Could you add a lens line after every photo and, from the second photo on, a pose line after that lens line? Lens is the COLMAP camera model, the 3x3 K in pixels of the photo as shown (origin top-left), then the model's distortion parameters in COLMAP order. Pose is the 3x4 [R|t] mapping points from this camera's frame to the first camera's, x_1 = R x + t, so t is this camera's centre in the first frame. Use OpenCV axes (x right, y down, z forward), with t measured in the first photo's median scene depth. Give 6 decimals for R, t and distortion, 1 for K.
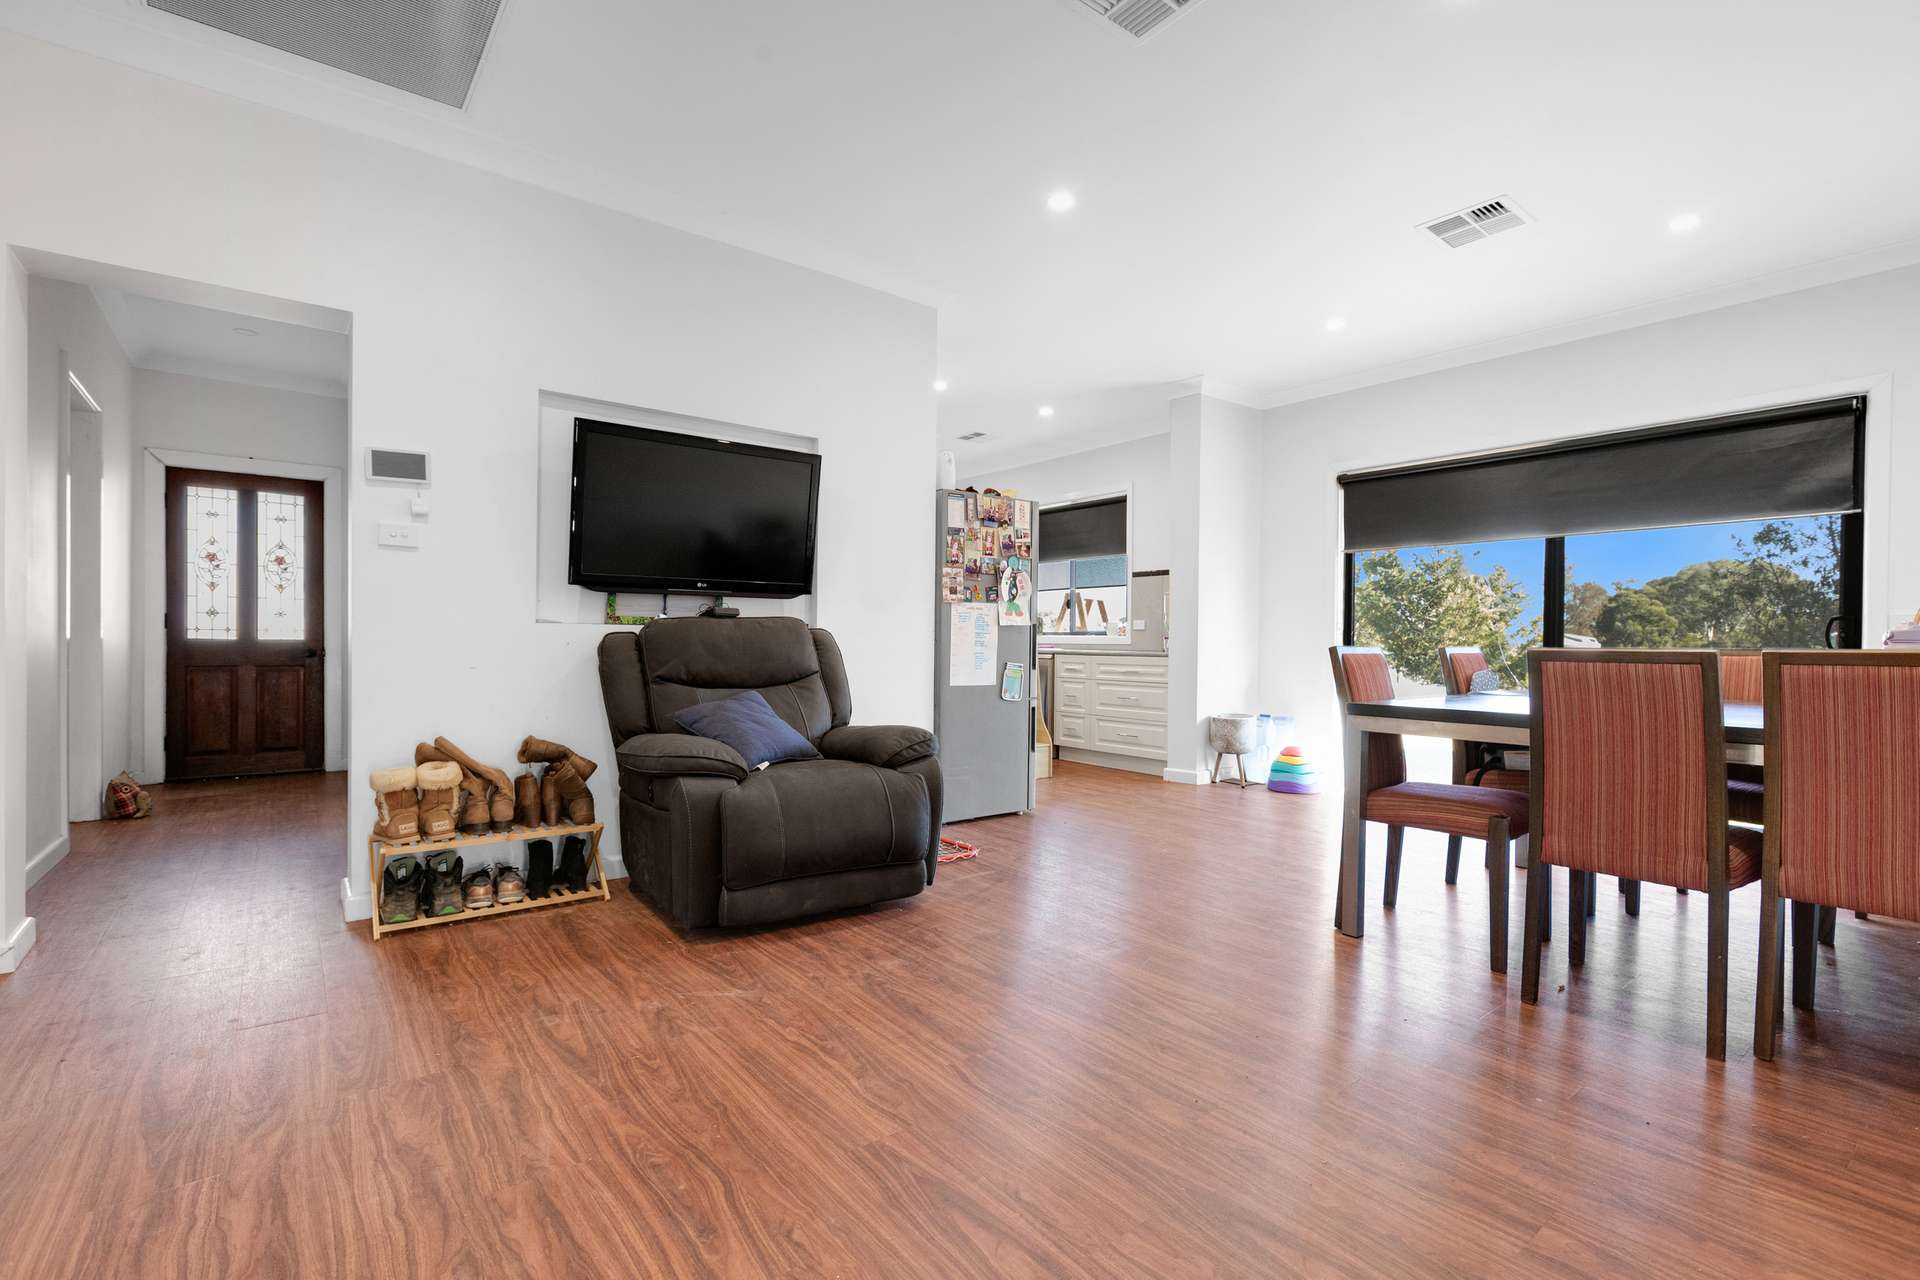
lens RADIAL K [[861.6, 0, 959.0], [0, 861.6, 644.9], [0, 0, 1]] dist [-0.000997, -0.000220]
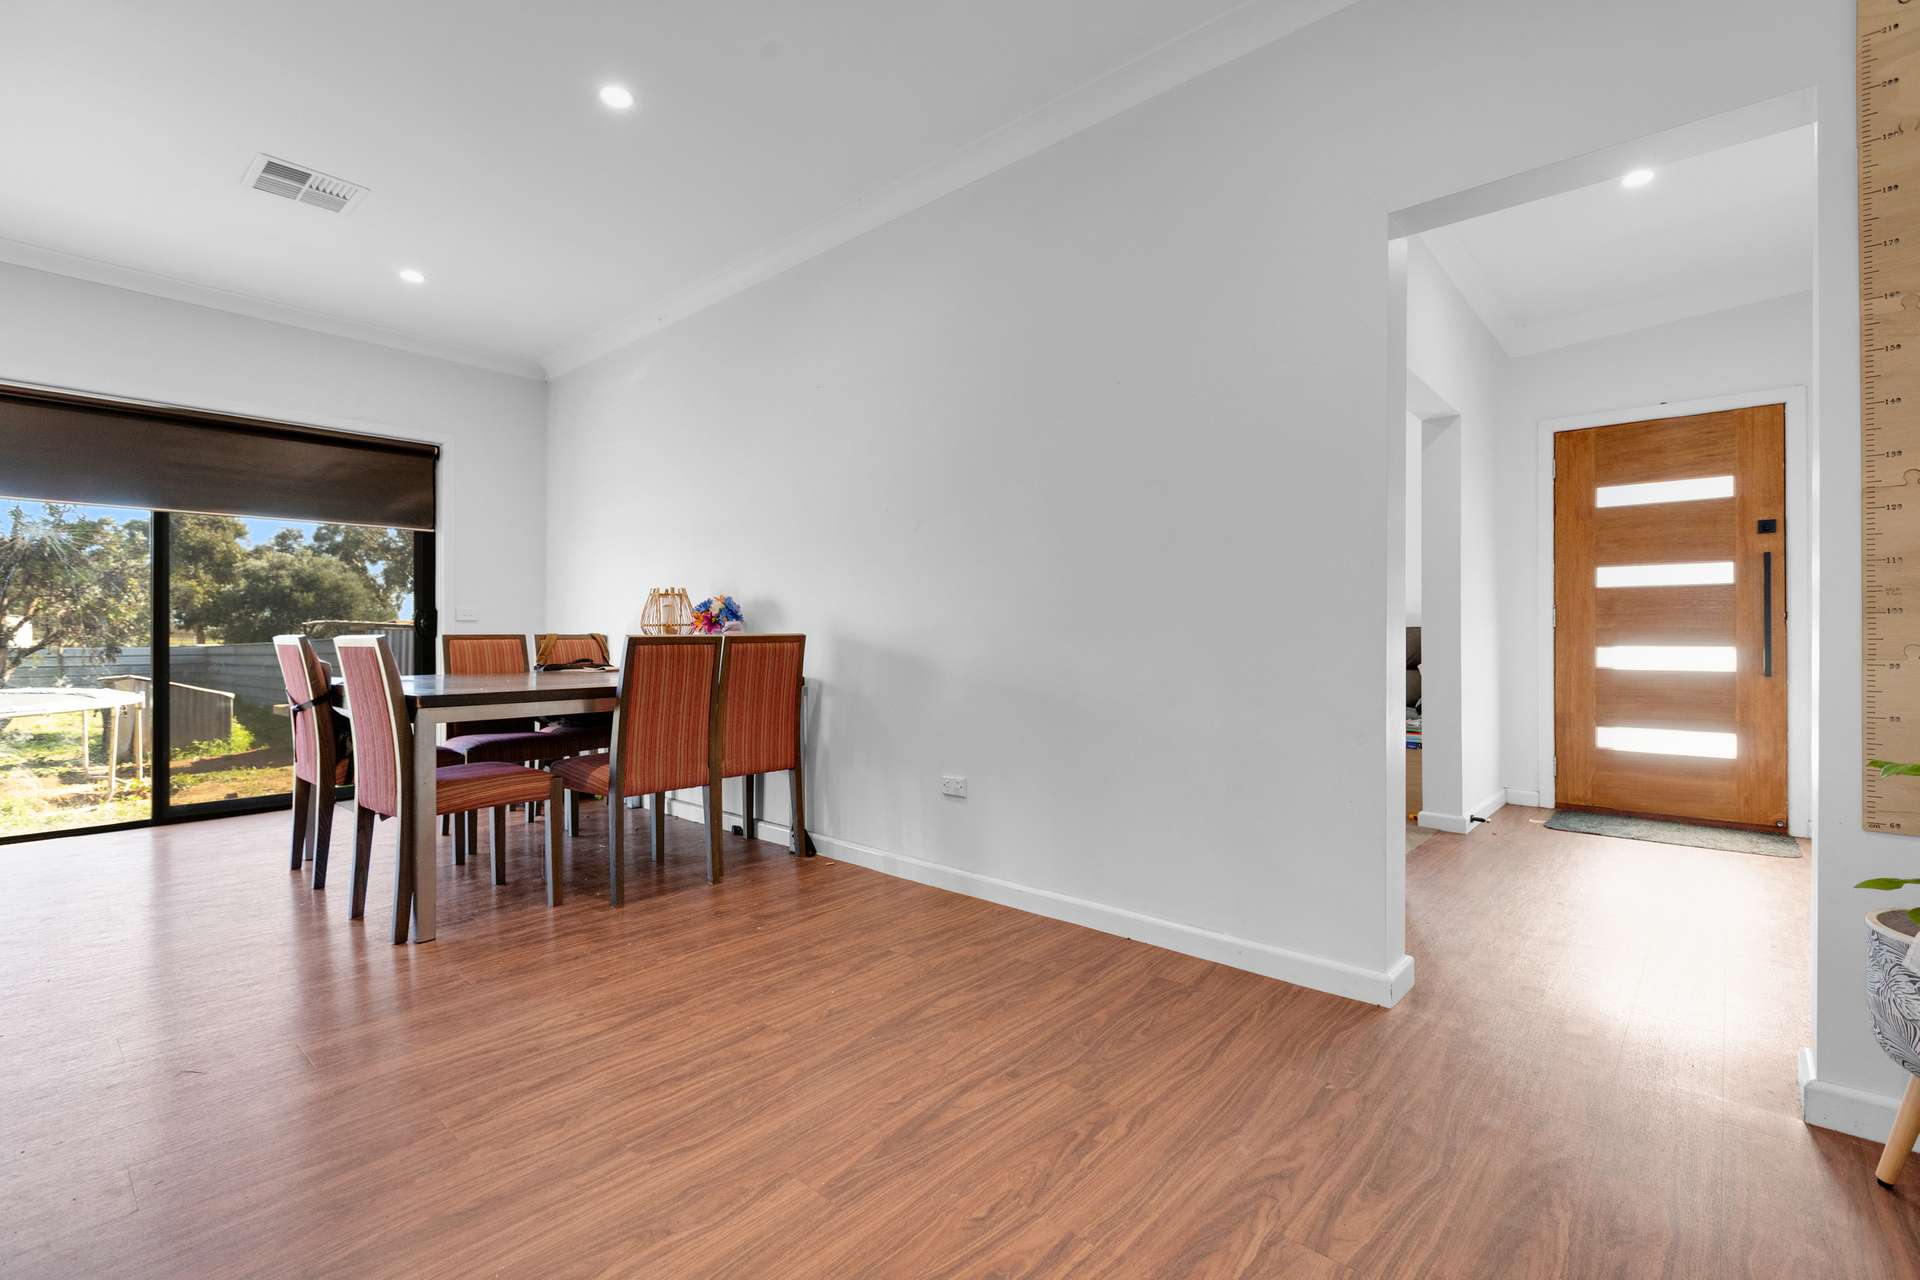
lens RADIAL K [[859.3, 0, 960.0], [0, 859.3, 640.0], [0, 0, 1]] dist [-0.001215, 0.000010]
pose [[-0.172951, -0.018108, 0.984764, -0.368909], [0.004400, 0.999807, 0.019157, -0.006626], [-0.984921, 0.007646, -0.172838, 0.372567]]
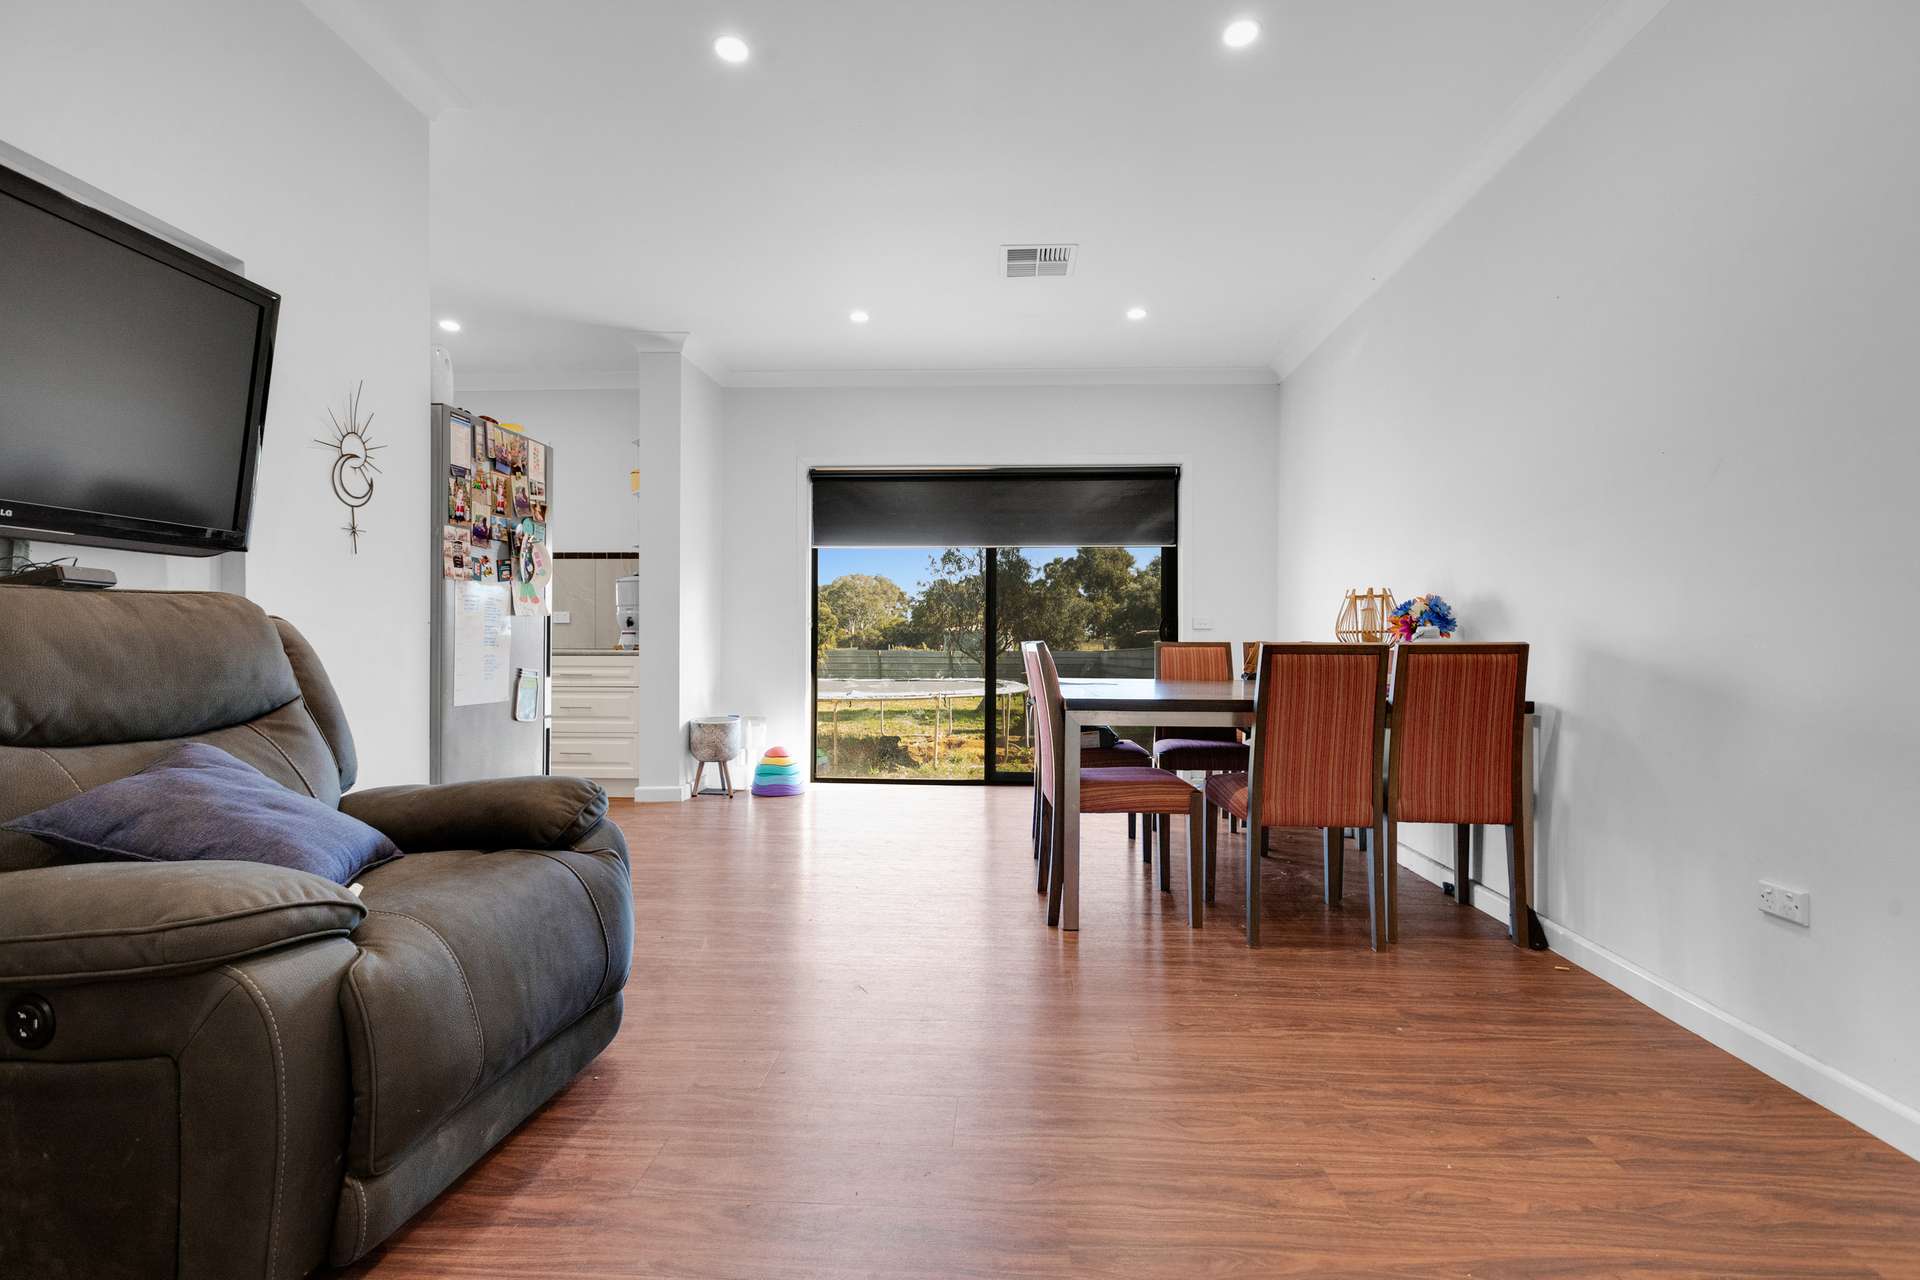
lens RADIAL K [[859.3, 0, 960.0], [0, 859.3, 640.0], [0, 0, 1]] dist [-0.001215, 0.000010]
pose [[0.660586, -0.006056, 0.750726, -0.244878], [0.005504, 0.999980, 0.003223, -0.003235], [-0.750730, 0.002002, 0.660606, 0.277477]]
